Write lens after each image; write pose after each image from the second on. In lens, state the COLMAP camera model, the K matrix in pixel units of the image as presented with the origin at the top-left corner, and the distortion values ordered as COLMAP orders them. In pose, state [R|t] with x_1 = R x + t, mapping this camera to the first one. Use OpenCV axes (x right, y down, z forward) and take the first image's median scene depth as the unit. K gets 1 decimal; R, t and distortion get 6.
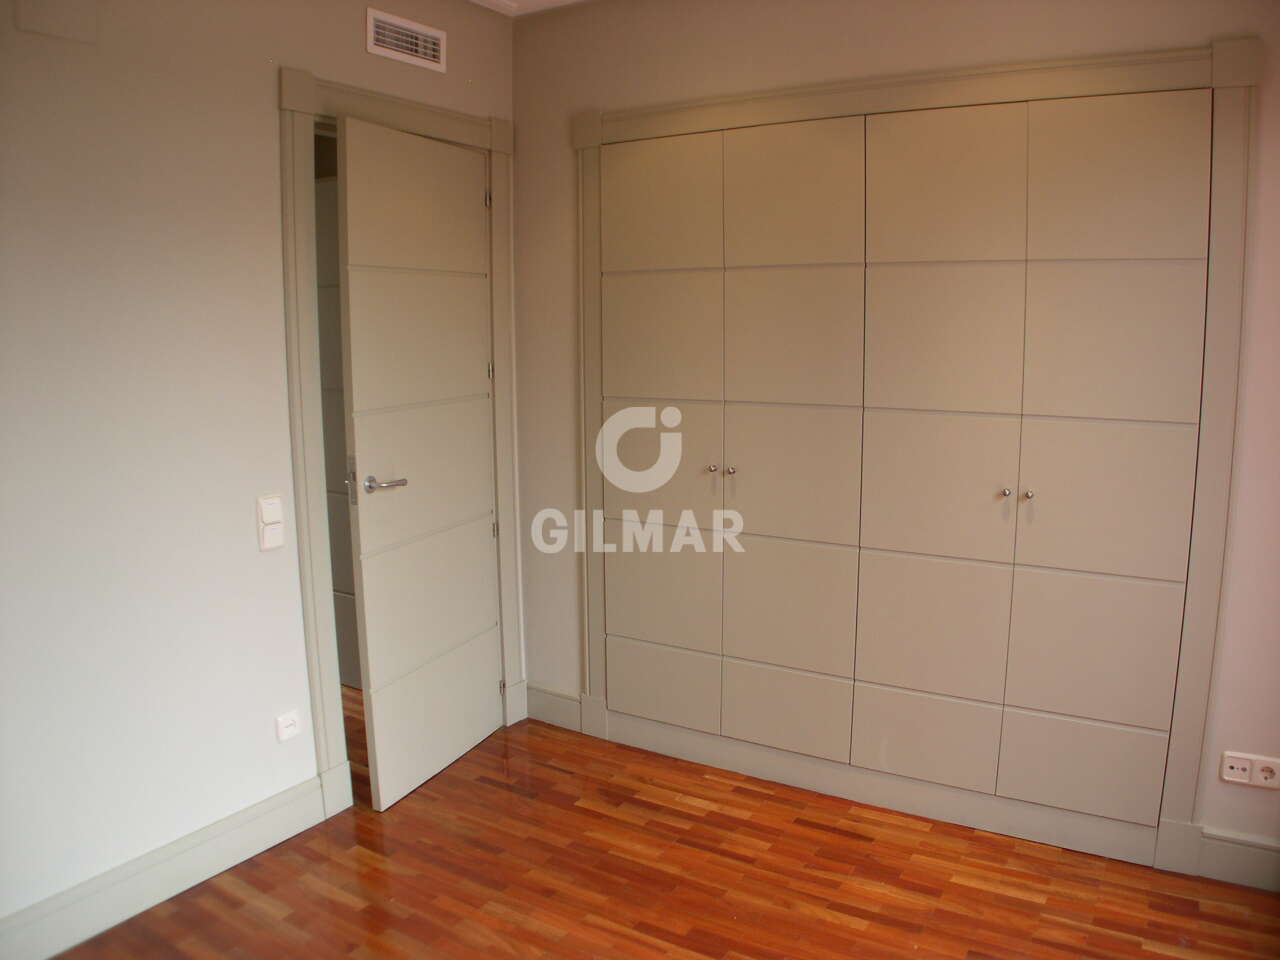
lens RADIAL K [[977.0, 0, 640.0], [0, 977.0, 480.0], [0, 0, 1]] dist [-0.095413, 0.002539]
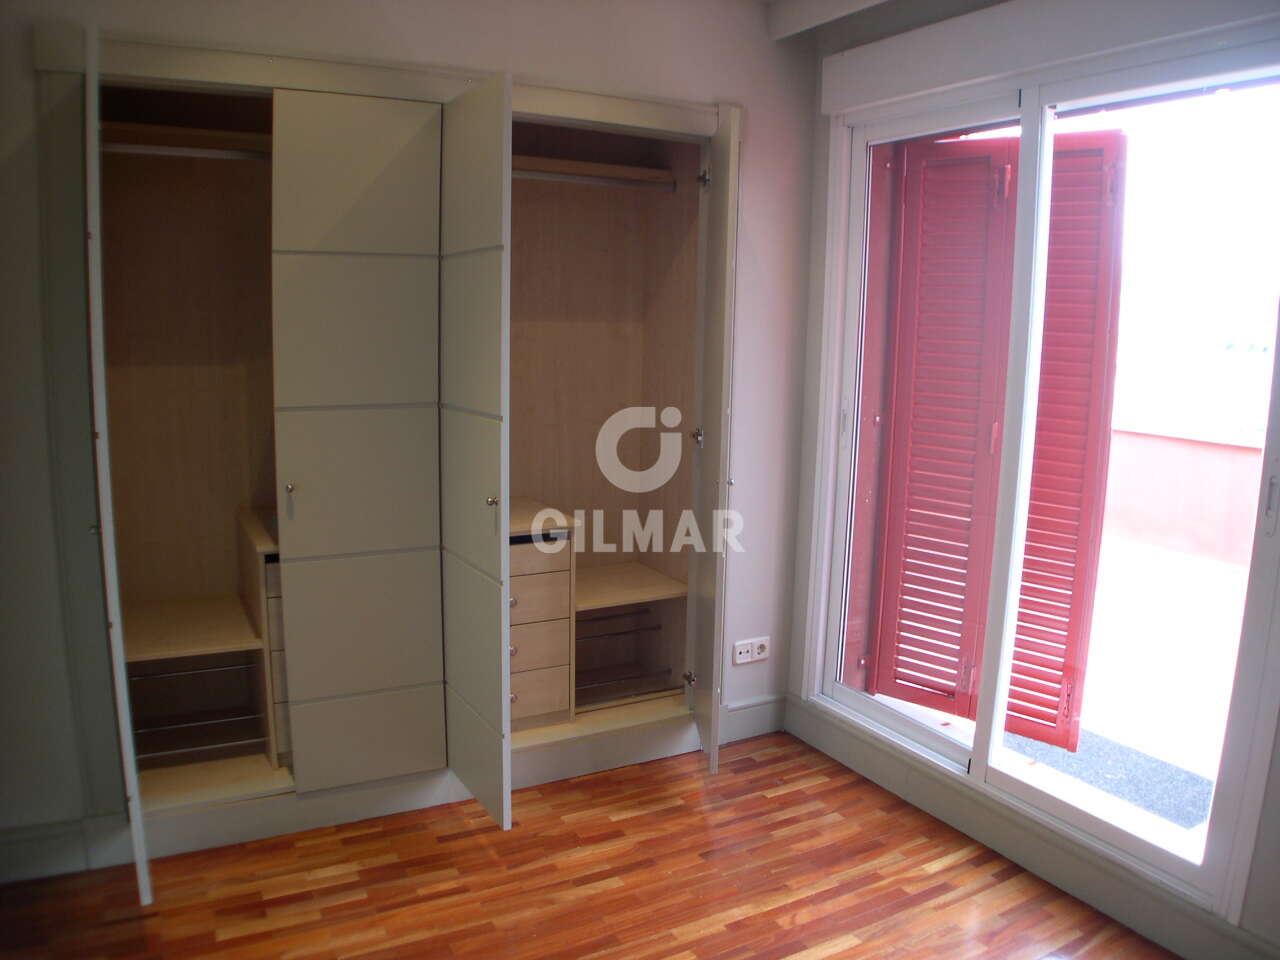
lens RADIAL K [[1009.5, 0, 640.0], [0, 1009.5, 480.0], [0, 0, 1]] dist [-0.111834, 0.003111]
pose [[0.497448, -0.121375, 0.858961, -0.603459], [0.104275, 0.991350, 0.079694, -0.063644], [-0.861204, 0.049924, 0.505802, 0.354454]]
